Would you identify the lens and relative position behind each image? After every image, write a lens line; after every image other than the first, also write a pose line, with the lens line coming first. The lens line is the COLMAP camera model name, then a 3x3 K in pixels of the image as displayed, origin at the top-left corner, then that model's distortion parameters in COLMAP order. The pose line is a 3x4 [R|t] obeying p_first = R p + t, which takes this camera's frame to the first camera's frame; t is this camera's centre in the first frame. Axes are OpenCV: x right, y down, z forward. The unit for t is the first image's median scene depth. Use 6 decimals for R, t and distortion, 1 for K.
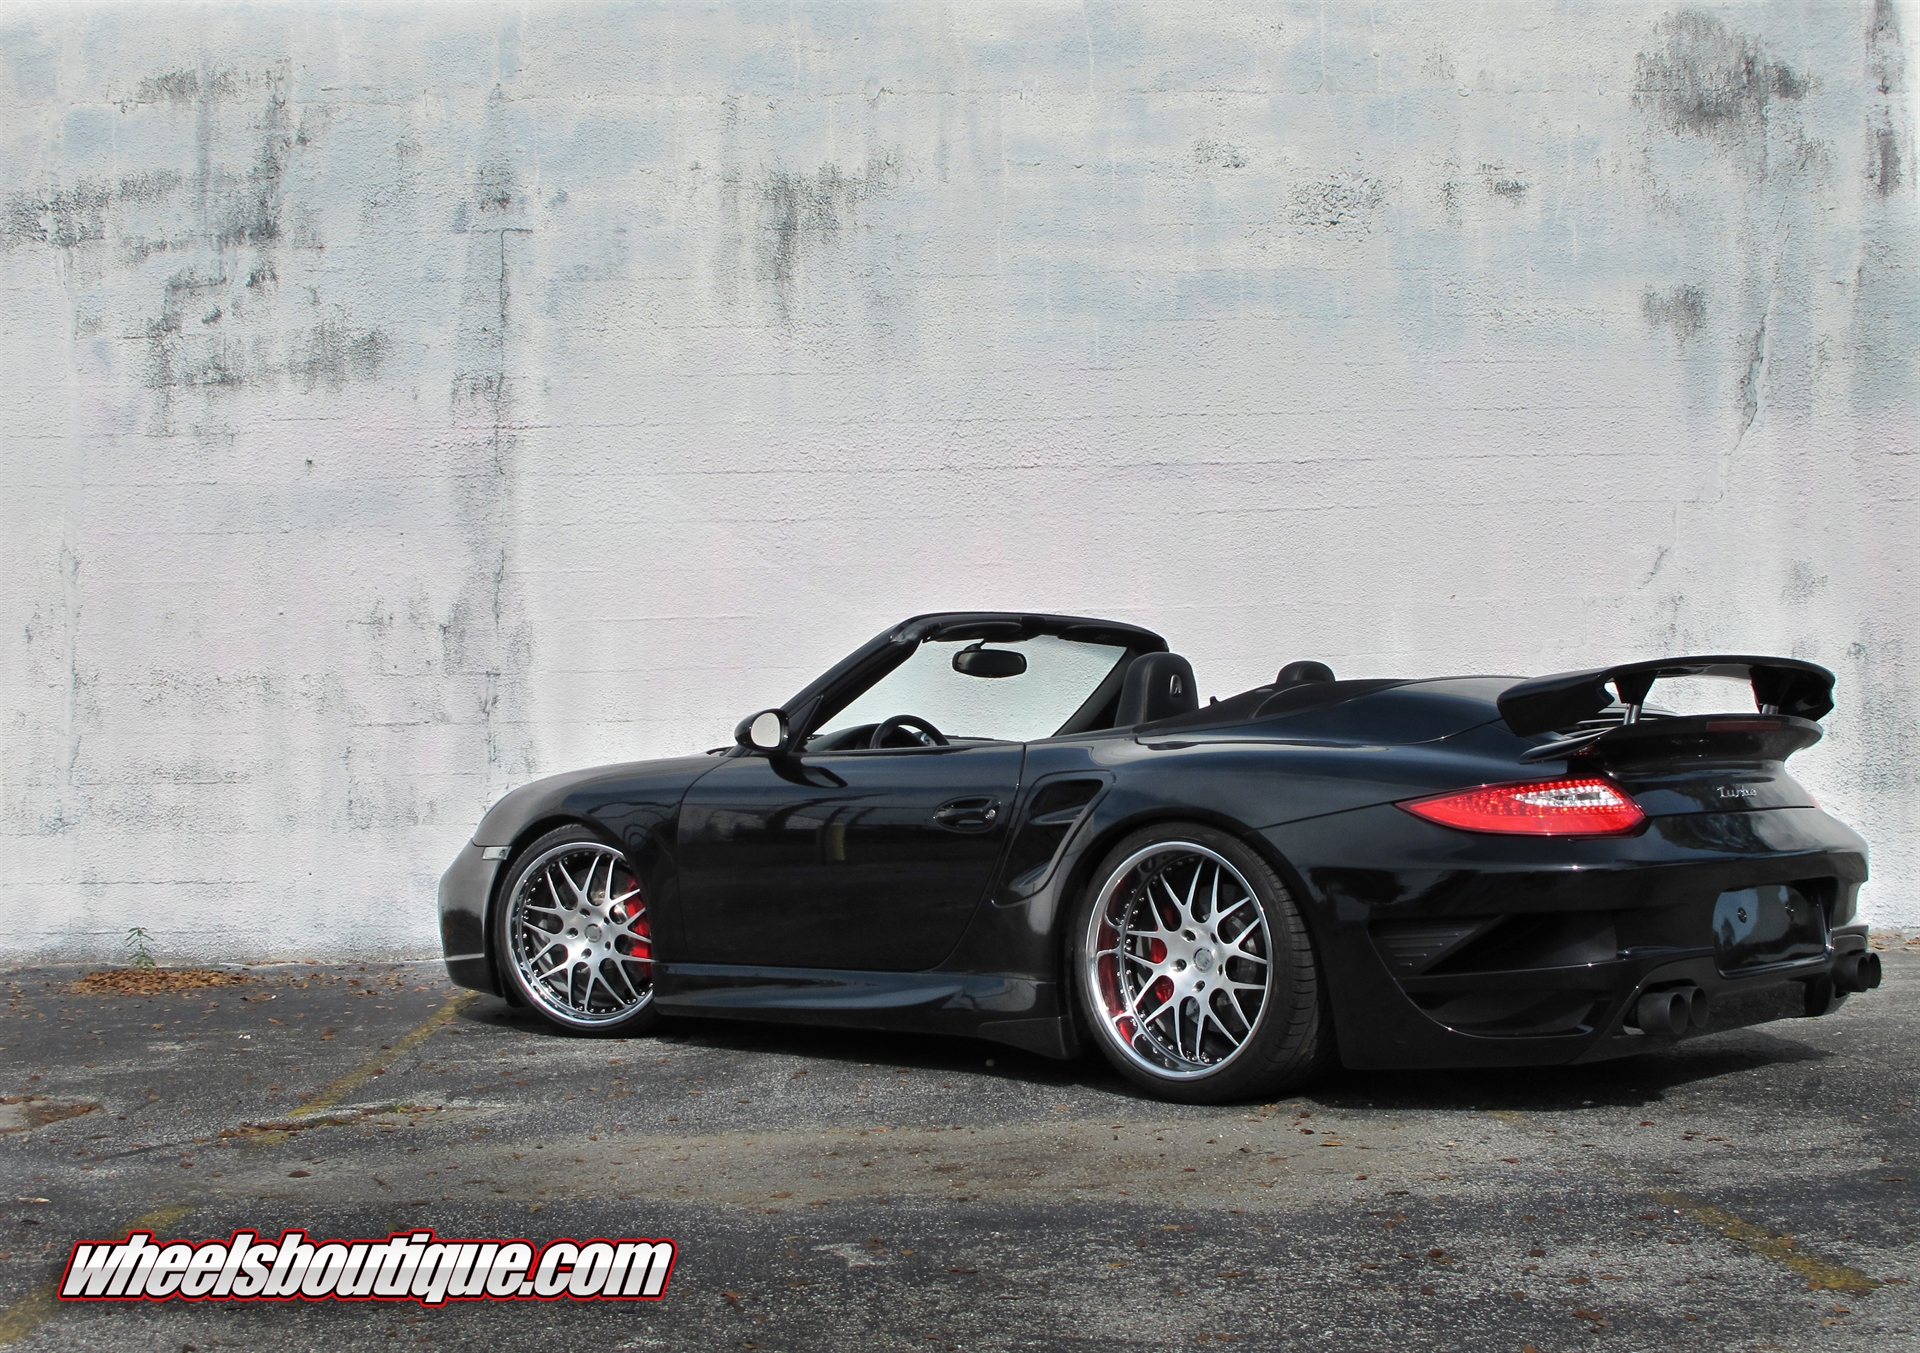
lens RADIAL K [[2553.4, 0, 961.4], [0, 2553.4, 670.0], [0, 0, 1]] dist [-0.068731, 0.000000]
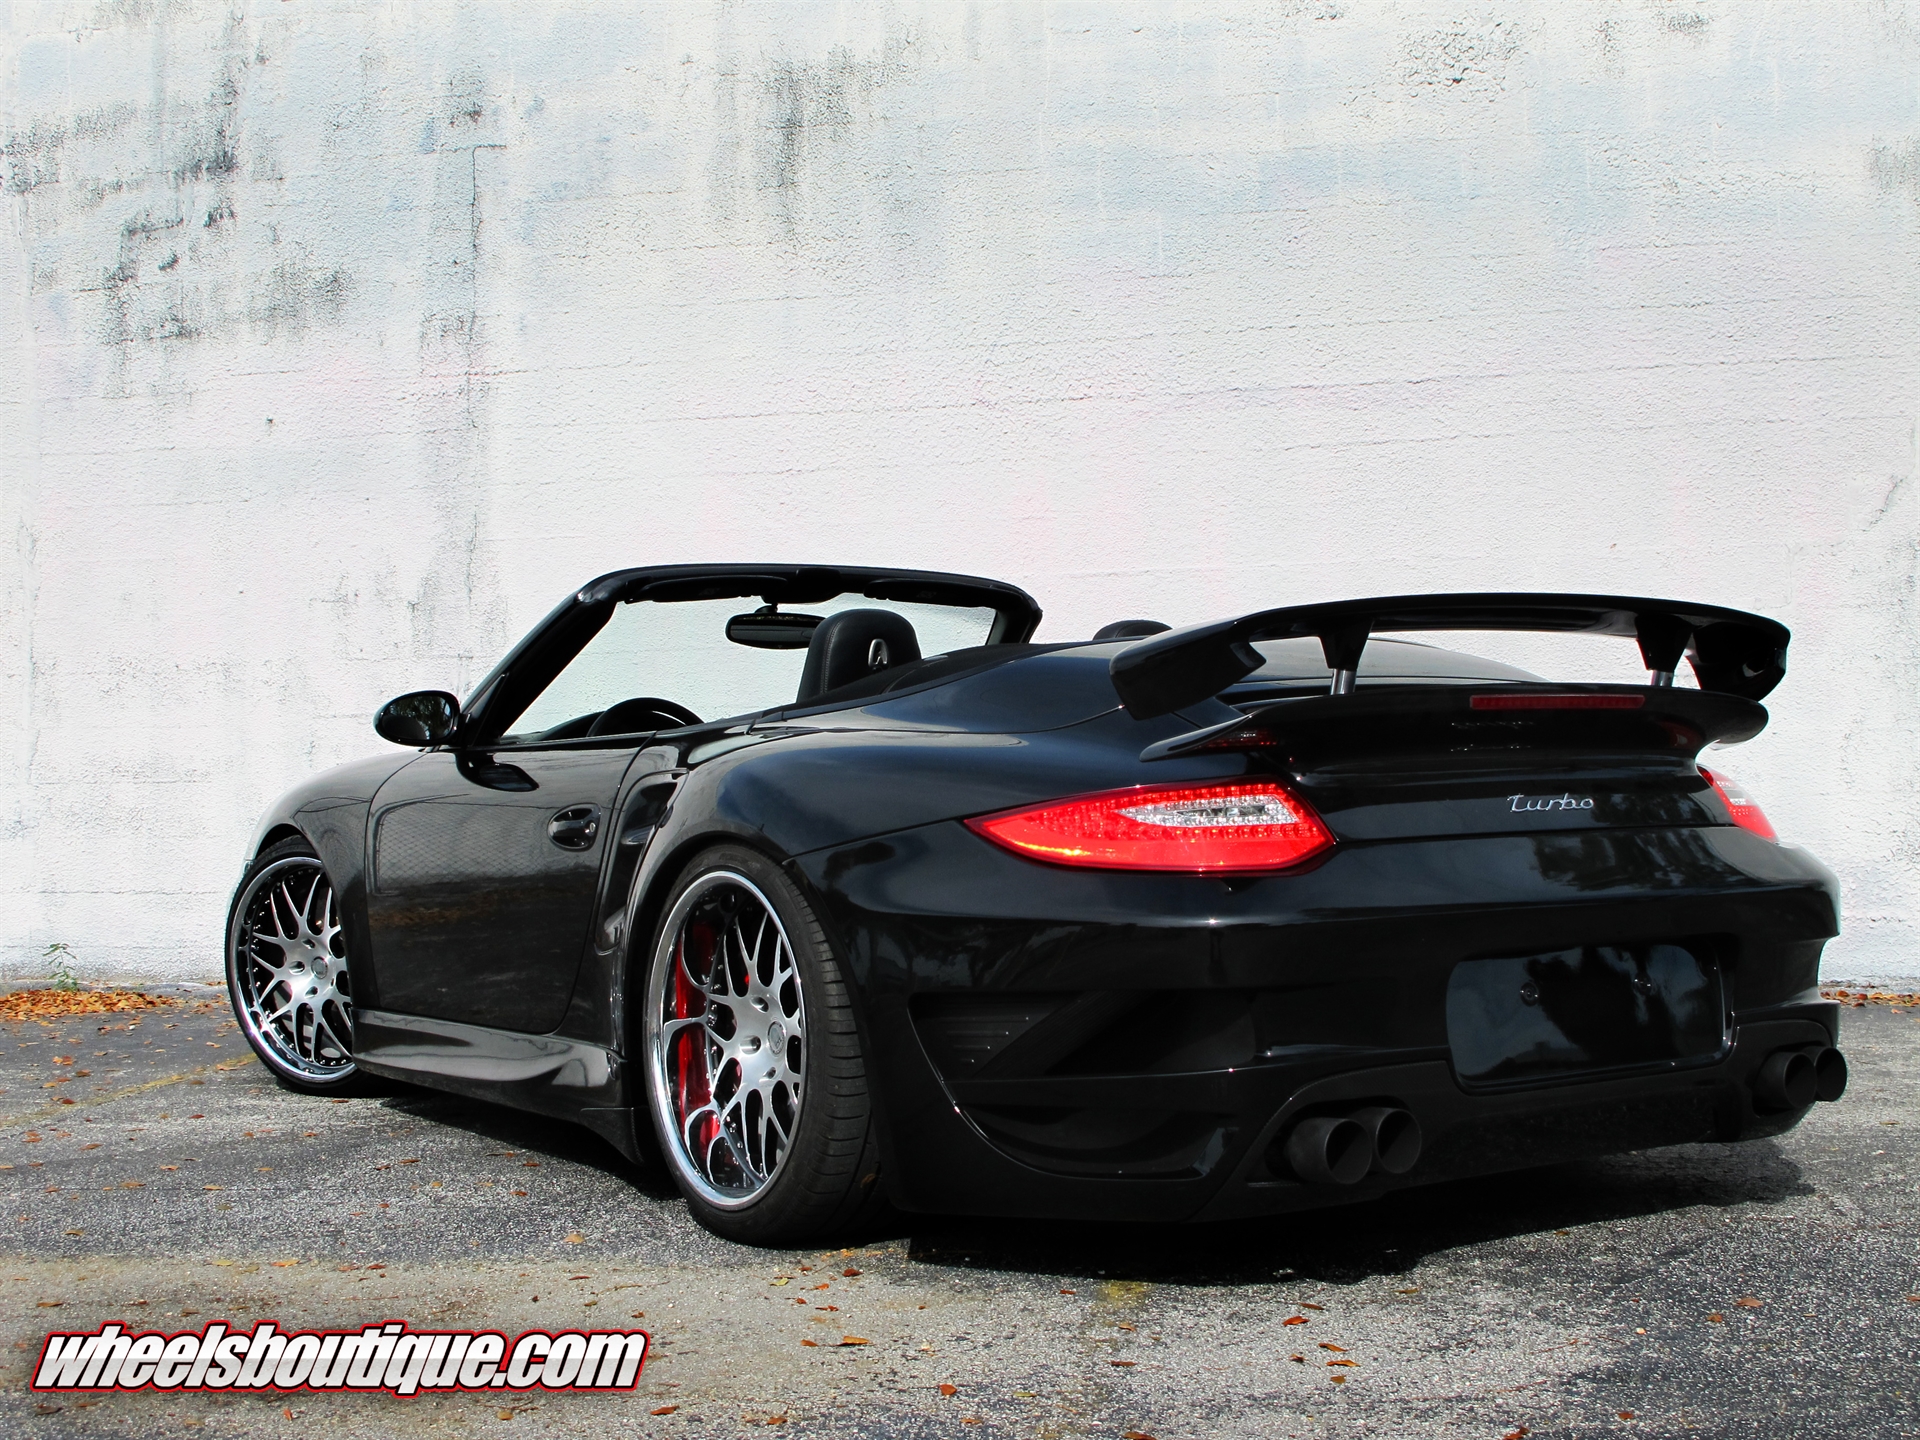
lens RADIAL K [[2536.0, 0, 963.7], [0, 2536.0, 717.3], [0, 0, 1]] dist [-0.066576, 0.000000]
pose [[0.972291, -0.005753, -0.233703, 0.183730], [0.010738, 0.999741, 0.020063, 0.006624], [0.233527, -0.022017, 0.972101, 0.196213]]
